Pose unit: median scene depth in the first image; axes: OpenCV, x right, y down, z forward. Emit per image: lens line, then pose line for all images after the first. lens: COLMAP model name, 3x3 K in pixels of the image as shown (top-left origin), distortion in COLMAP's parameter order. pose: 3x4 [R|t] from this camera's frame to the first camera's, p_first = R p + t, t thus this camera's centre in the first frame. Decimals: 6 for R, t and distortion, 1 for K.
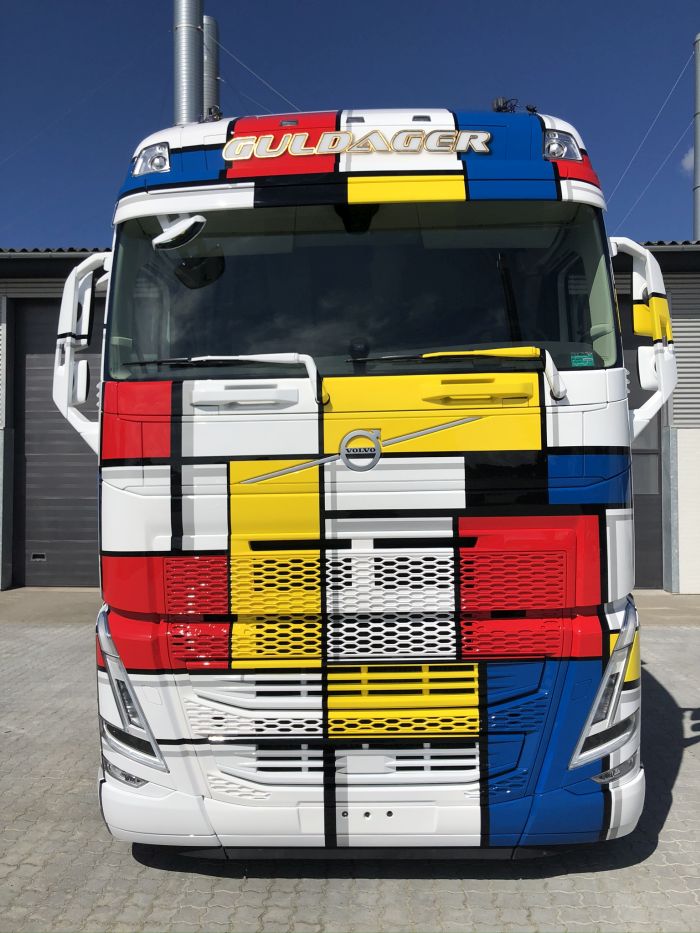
lens RADIAL K [[832.1, 0, 350.0], [0, 832.1, 466.5], [0, 0, 1]] dist [-0.002523, -0.001694]
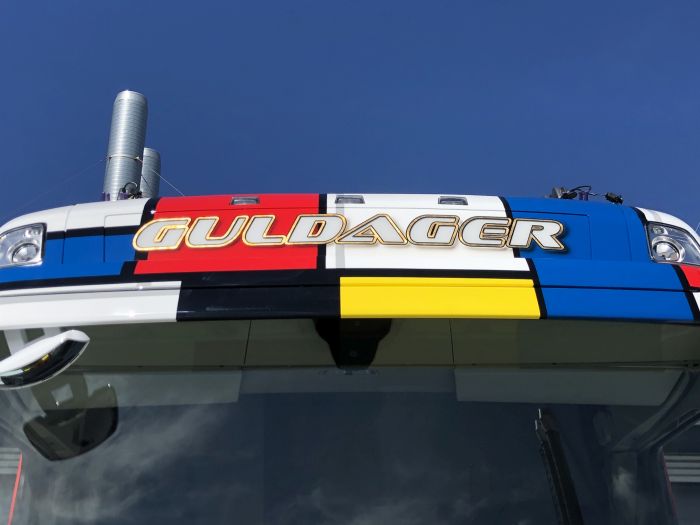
lens RADIAL K [[985.5, 0, 350.0], [0, 985.5, 262.5], [0, 0, 1]] dist [0.097084, -0.091707]
pose [[0.998545, 0.027401, 0.046452, -0.026930], [-0.006219, 0.914072, -0.405504, -0.066253], [-0.053572, 0.404624, 0.912912, 0.329104]]
